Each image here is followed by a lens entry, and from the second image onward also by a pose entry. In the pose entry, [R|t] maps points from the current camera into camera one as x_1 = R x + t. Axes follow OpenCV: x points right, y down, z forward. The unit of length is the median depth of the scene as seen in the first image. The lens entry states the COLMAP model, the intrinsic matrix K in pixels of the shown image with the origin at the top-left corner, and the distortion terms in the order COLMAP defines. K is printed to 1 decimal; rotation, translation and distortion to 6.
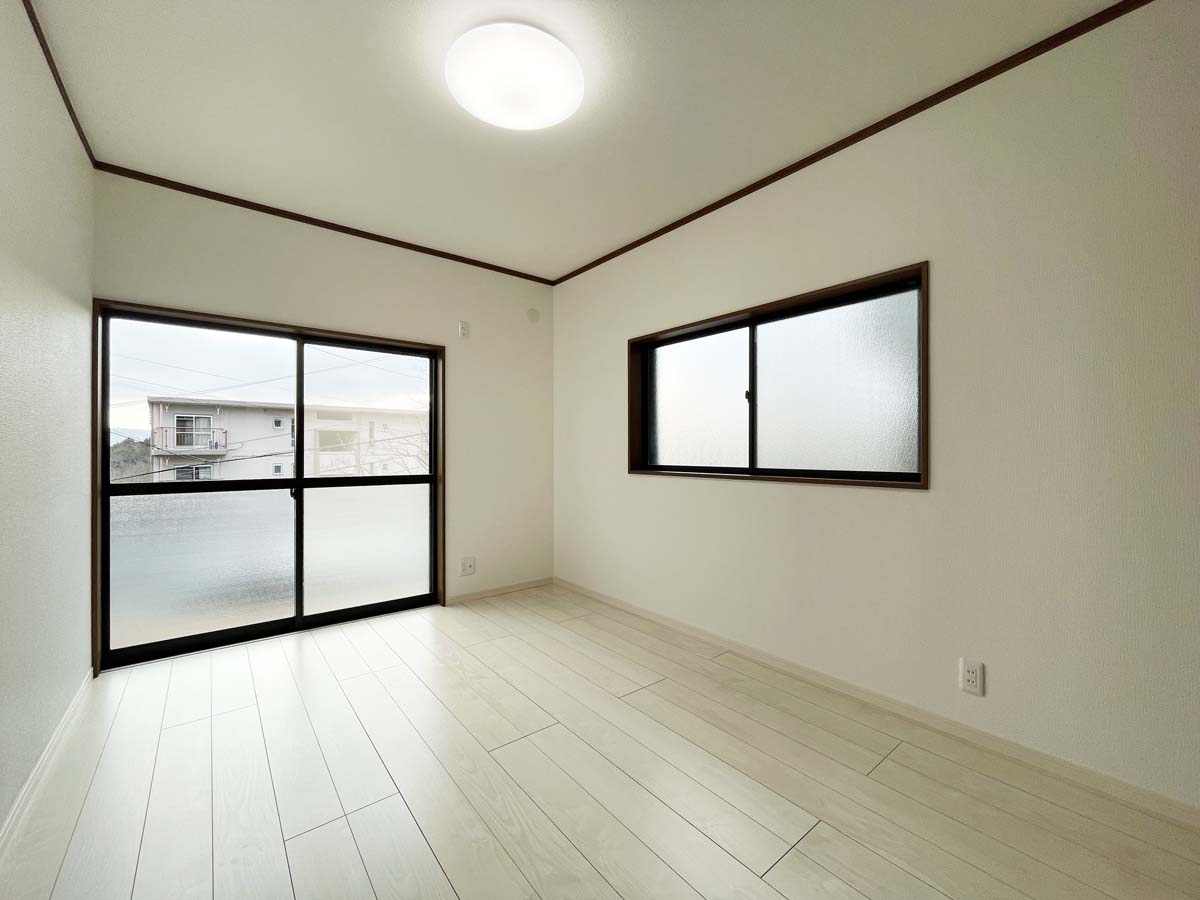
lens RADIAL K [[487.6, 0, 597.7], [0, 487.6, 450.7], [0, 0, 1]] dist [-0.001510, 0.000119]
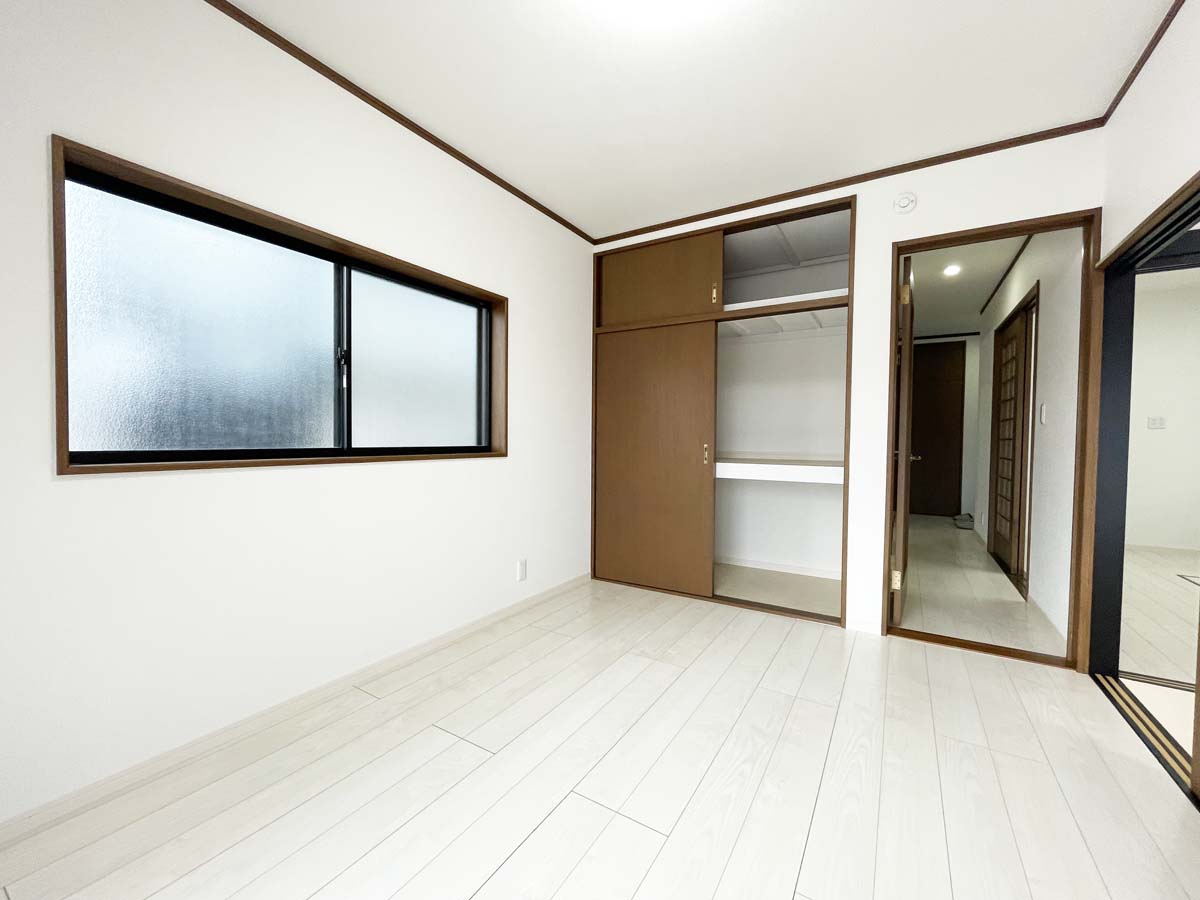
lens RADIAL K [[487.6, 0, 597.7], [0, 487.6, 450.7], [0, 0, 1]] dist [-0.001510, 0.000119]
pose [[-0.335063, -0.023355, 0.941906, -0.706946], [0.000022, 0.999693, 0.024796, 0.024610], [-0.942196, 0.008329, -0.334959, 1.103208]]
